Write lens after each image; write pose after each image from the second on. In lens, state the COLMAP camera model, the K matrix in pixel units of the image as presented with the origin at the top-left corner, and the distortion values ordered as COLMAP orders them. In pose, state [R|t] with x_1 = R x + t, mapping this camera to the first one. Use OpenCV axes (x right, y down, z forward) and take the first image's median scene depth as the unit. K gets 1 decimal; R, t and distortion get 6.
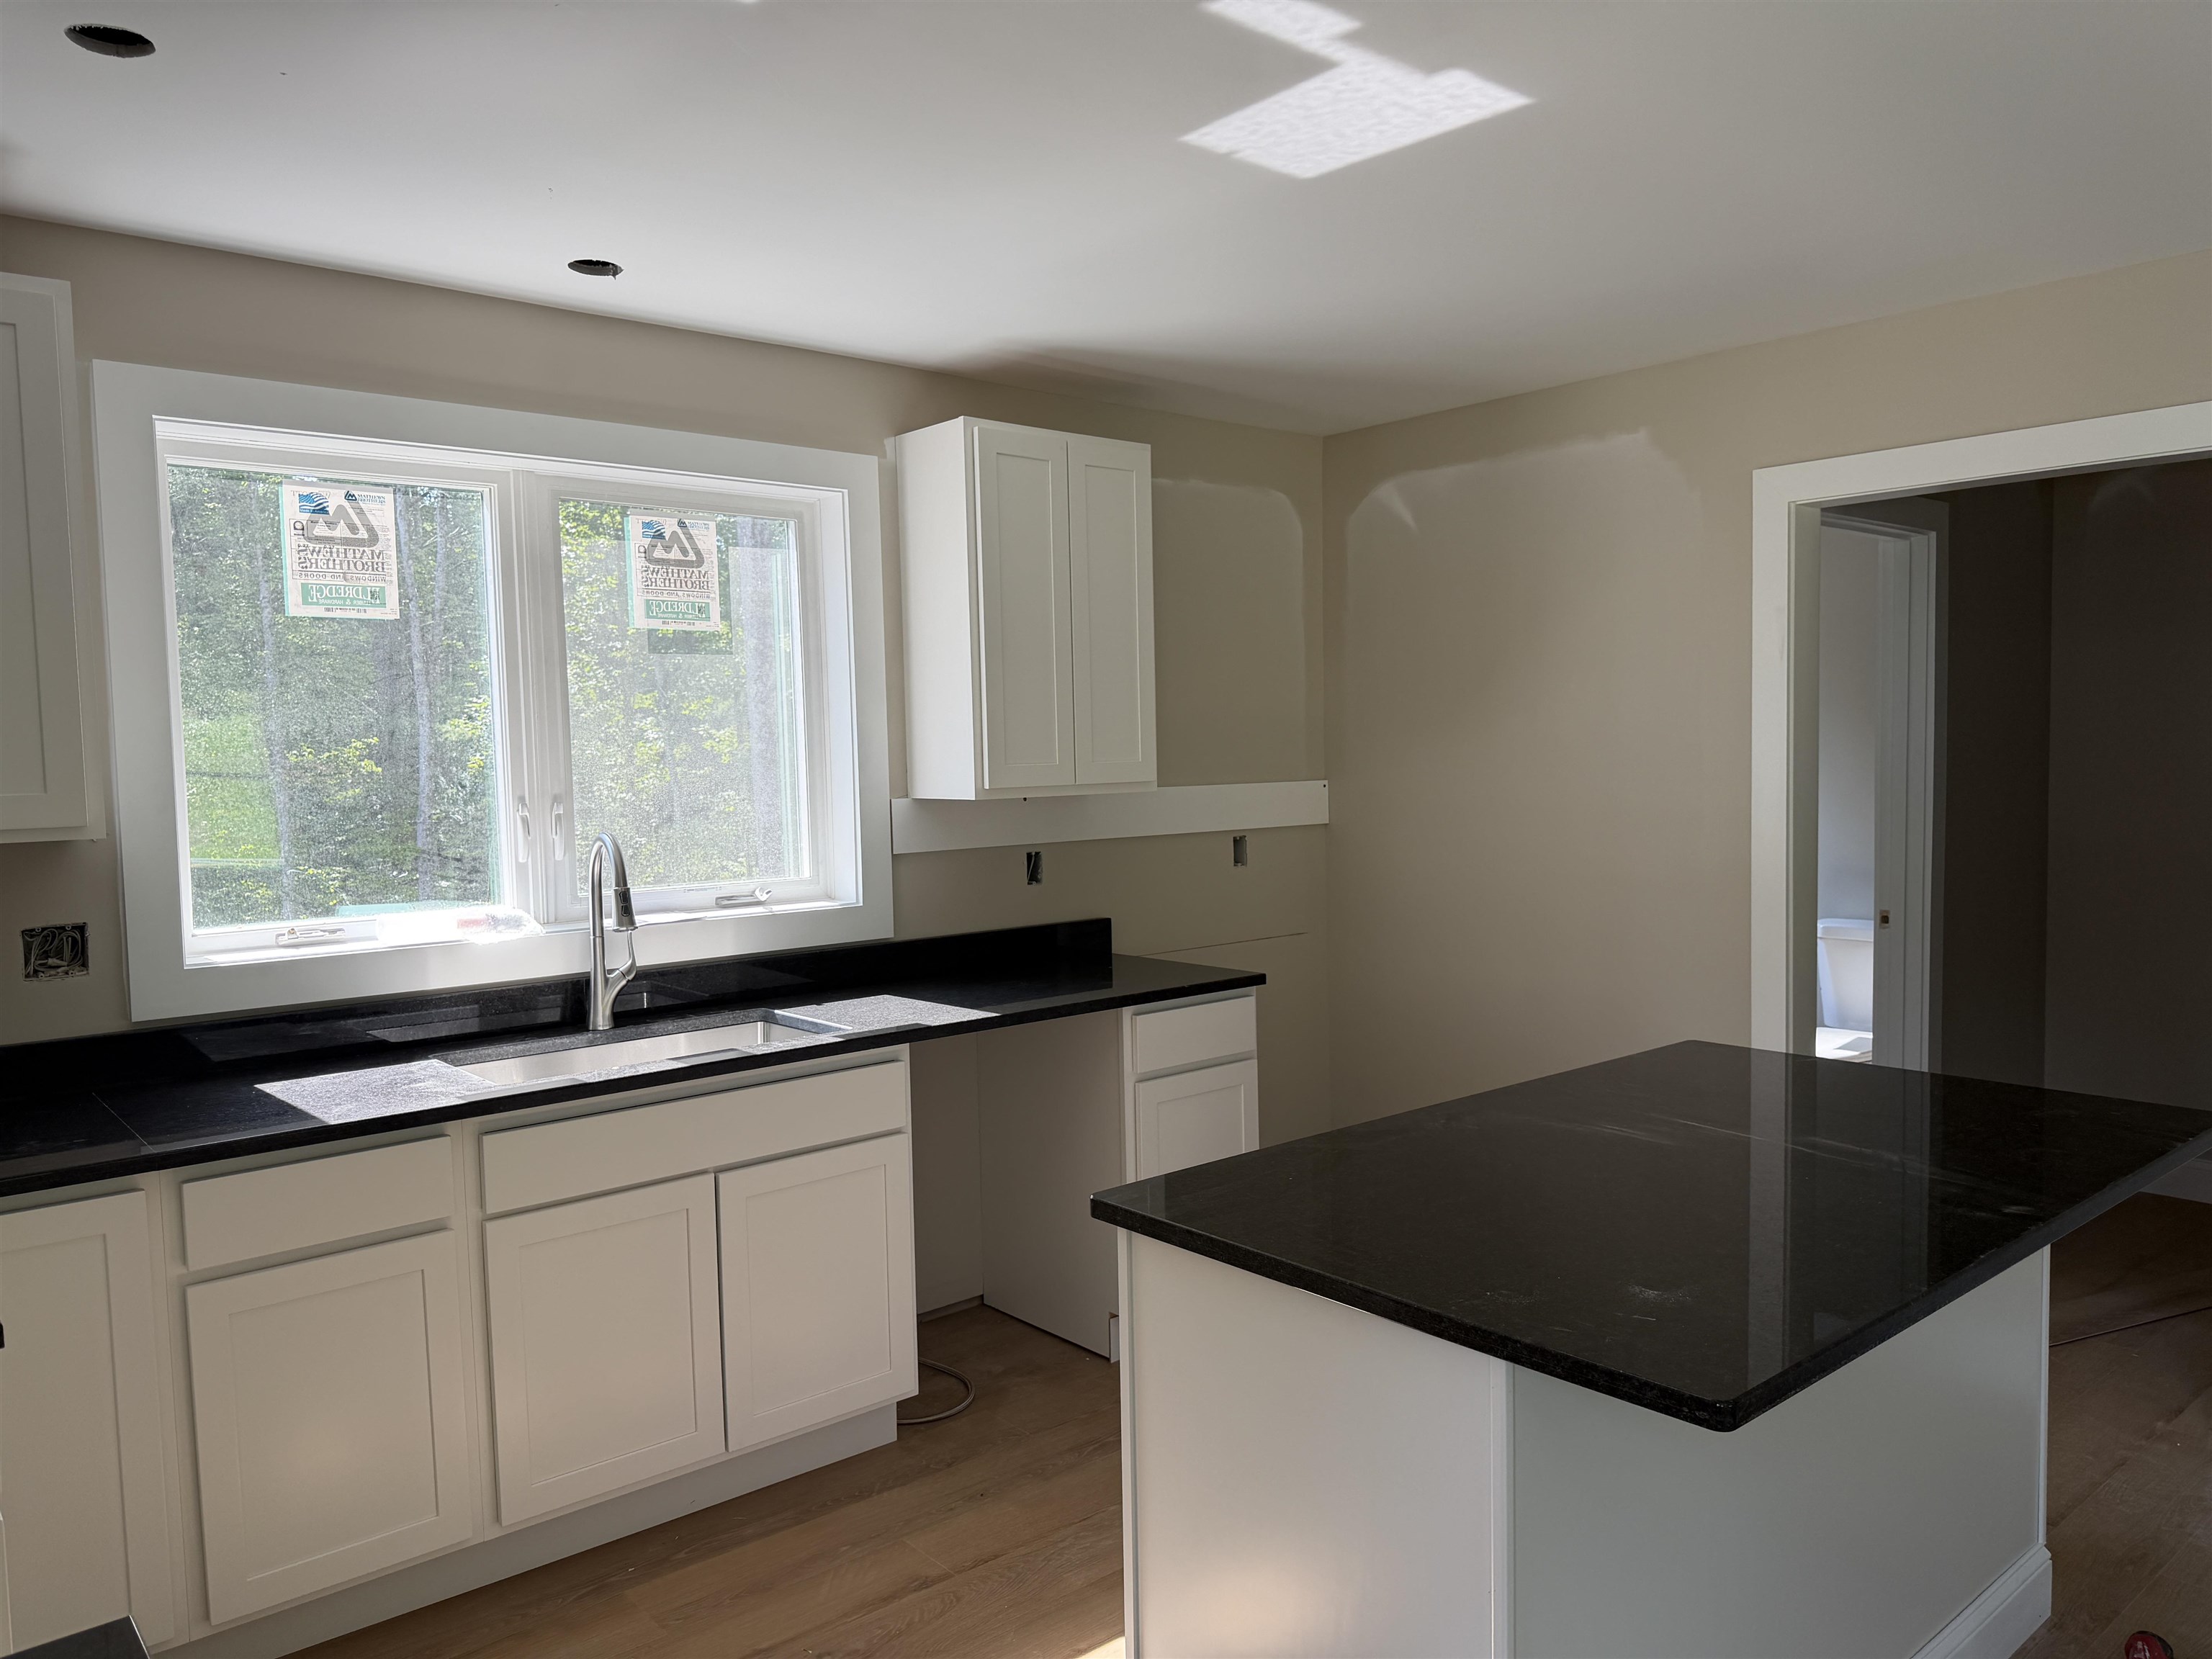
lens RADIAL K [[1604.9, 0, 1117.1], [0, 1604.9, 850.8], [0, 0, 1]] dist [0.064660, -0.106115]
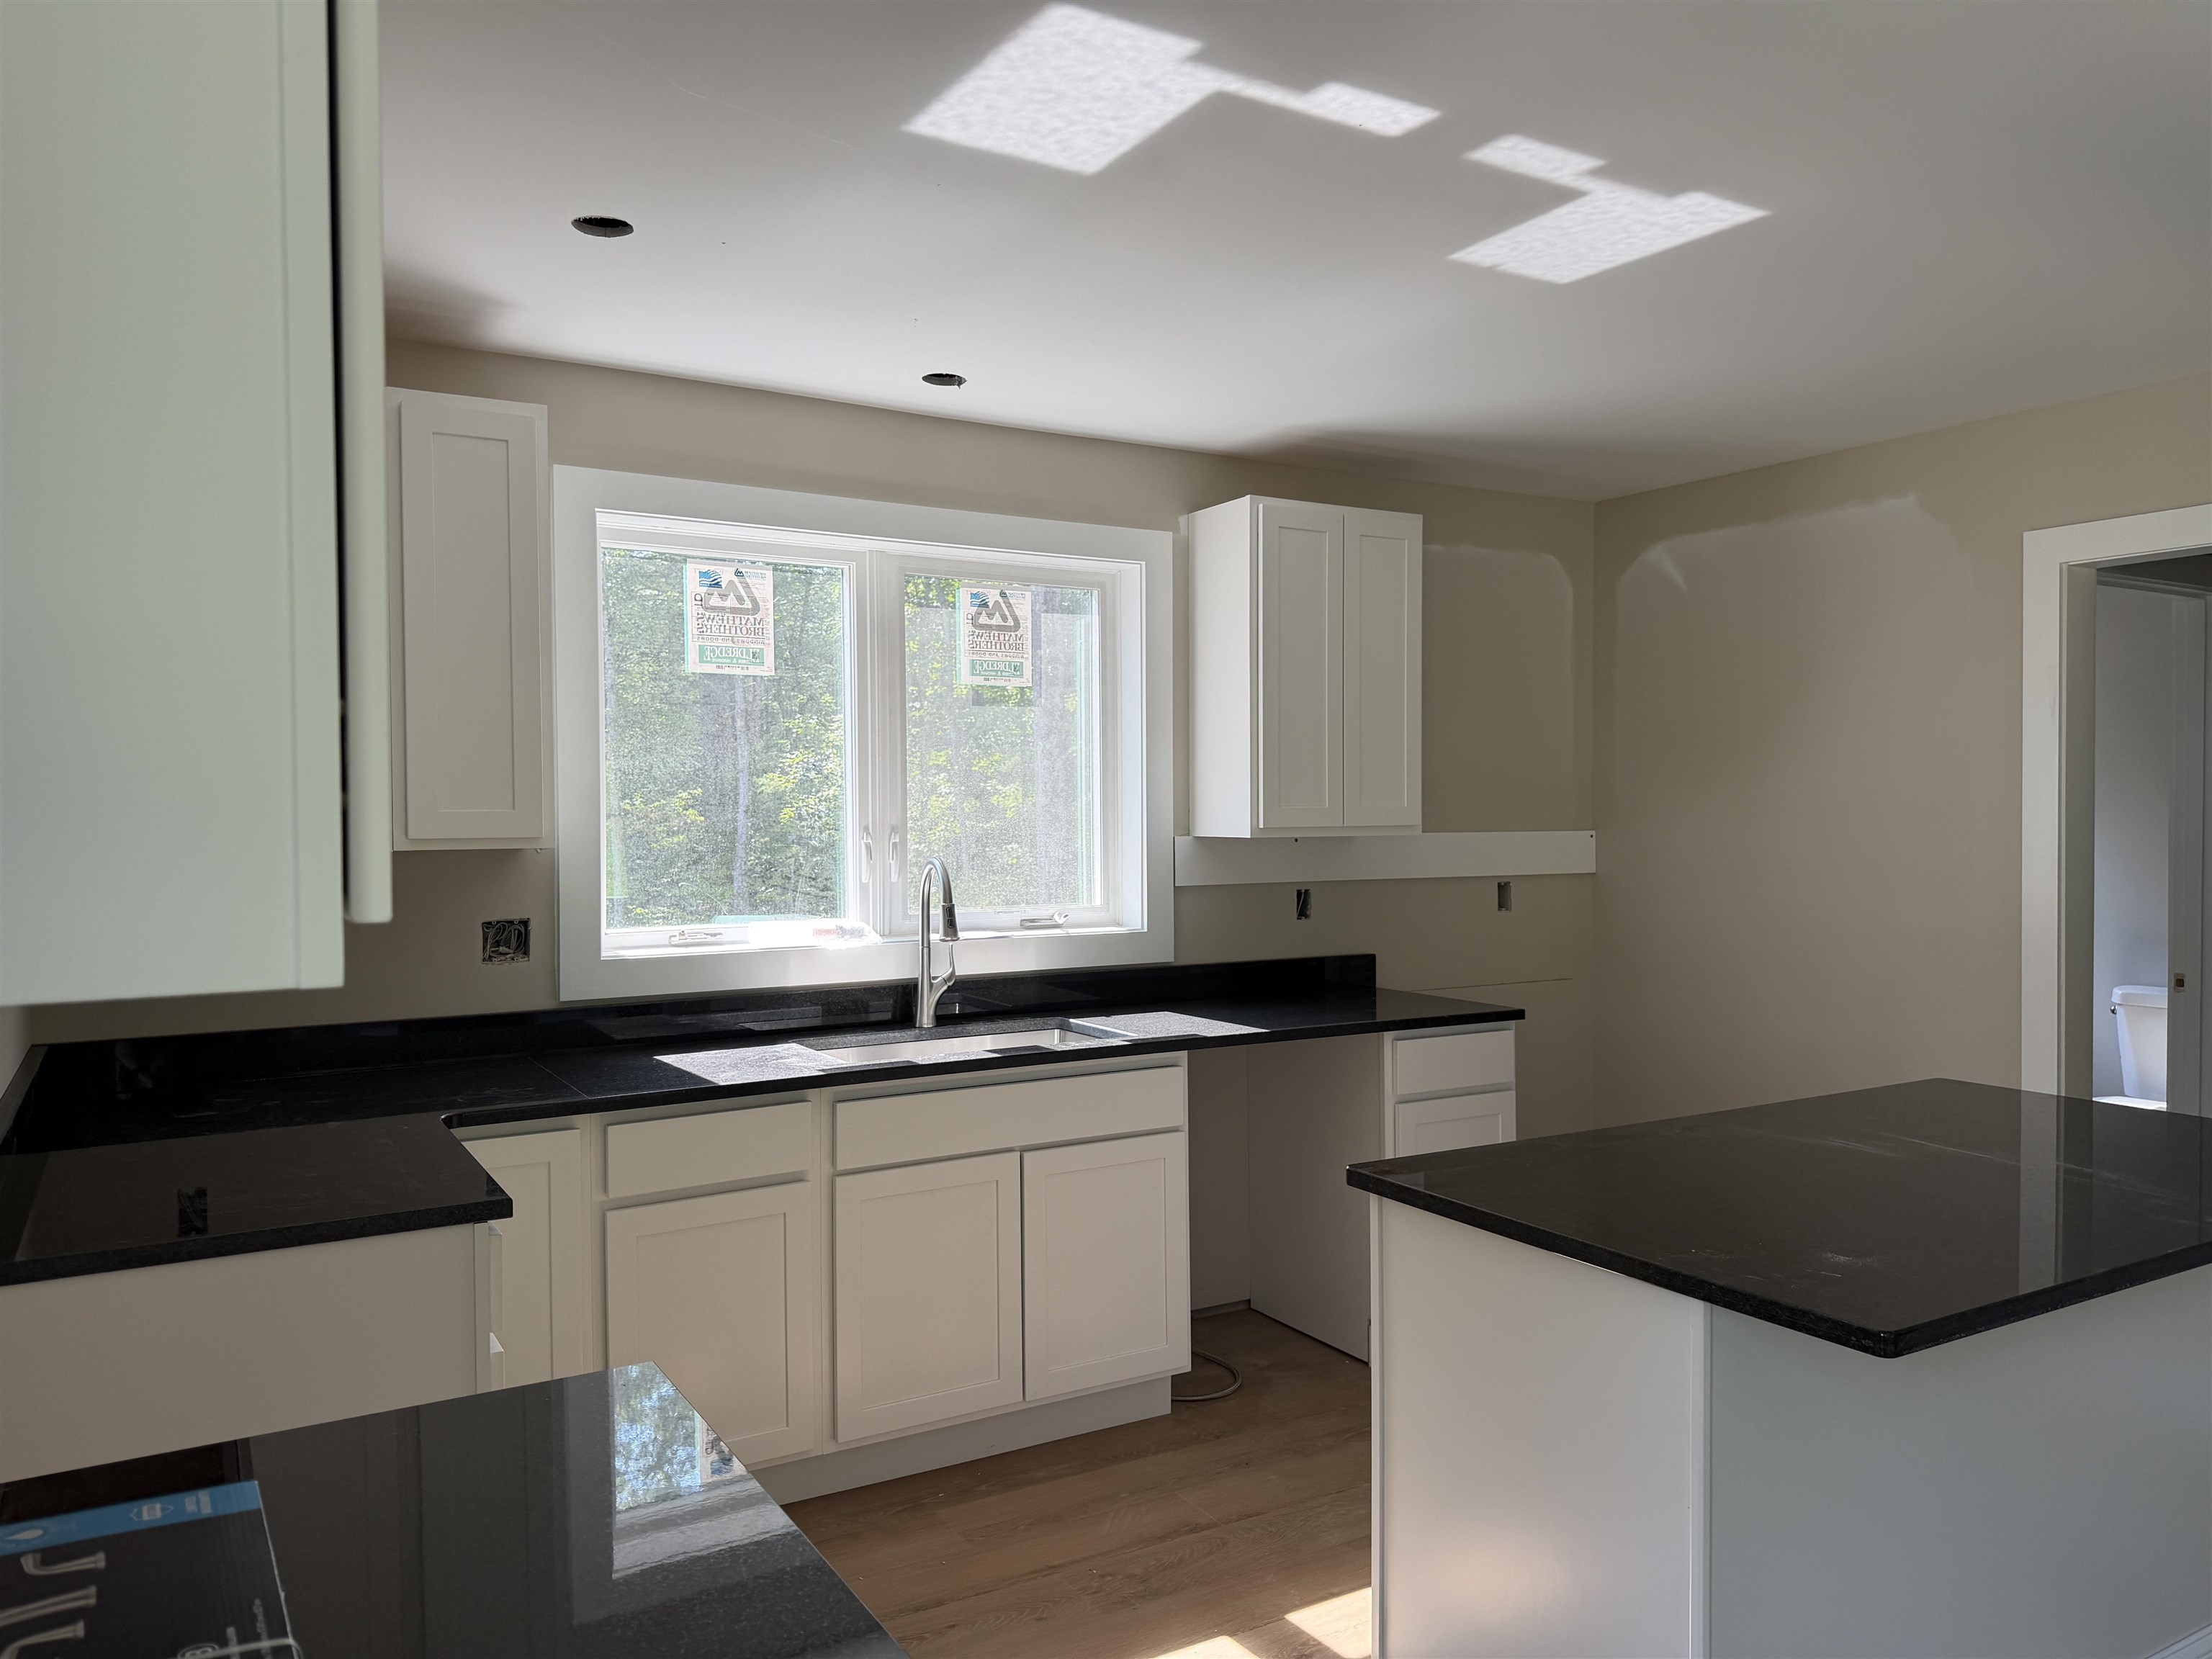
lens RADIAL K [[1604.9, 0, 1108.1], [0, 1604.9, 831.4], [0, 0, 1]] dist [0.064660, -0.106115]
pose [[0.984533, 0.018340, -0.174235, 0.007548], [-0.026992, 0.998510, -0.047421, 0.021621], [0.173106, 0.051390, 0.983562, -0.118545]]
